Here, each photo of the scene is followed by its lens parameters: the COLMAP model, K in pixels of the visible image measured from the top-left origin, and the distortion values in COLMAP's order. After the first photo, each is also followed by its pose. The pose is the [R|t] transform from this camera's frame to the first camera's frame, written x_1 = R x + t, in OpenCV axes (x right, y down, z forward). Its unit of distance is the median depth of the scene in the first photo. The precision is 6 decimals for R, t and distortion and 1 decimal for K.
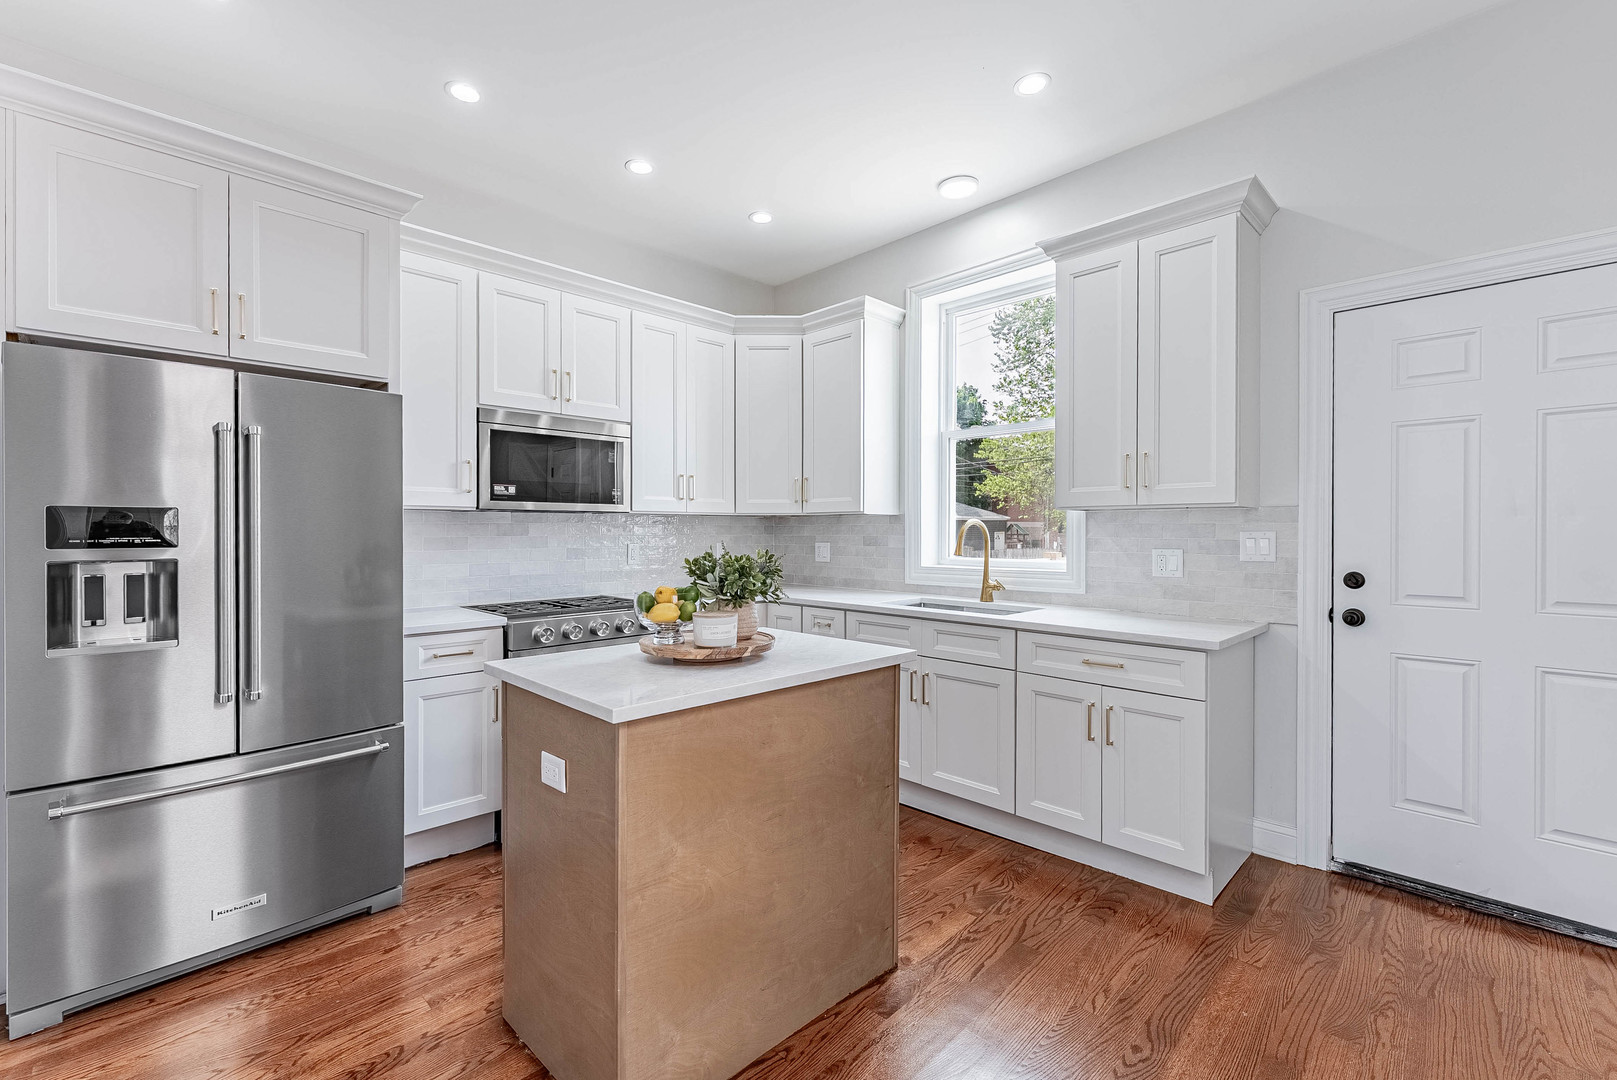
lens RADIAL K [[682.5, 0, 808.5], [0, 682.5, 540.0], [0, 0, 1]] dist [-0.002552, -0.001004]
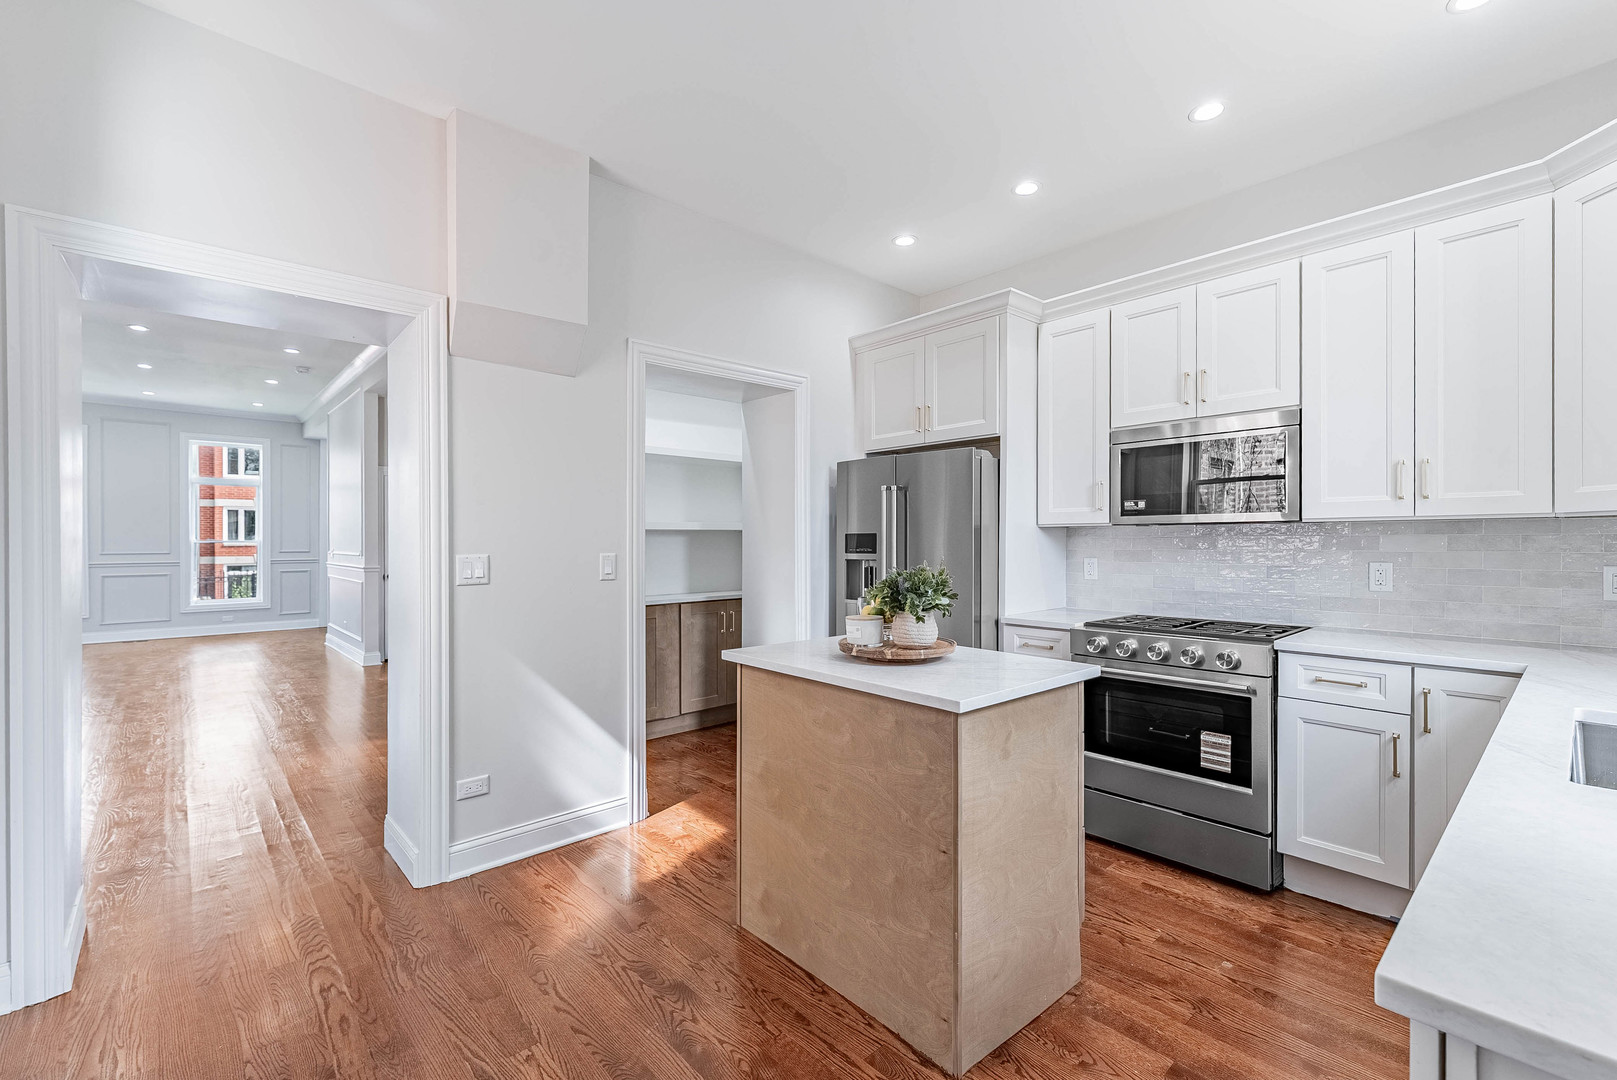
lens RADIAL K [[694.5, 0, 808.5], [0, 694.5, 540.0], [0, 0, 1]] dist [0.001834, -0.000651]
pose [[-0.047279, 0.000075, -0.998882, 0.639587], [-0.007905, 0.999969, 0.000450, -0.017289], [0.998850, 0.007917, -0.047277, 0.561475]]
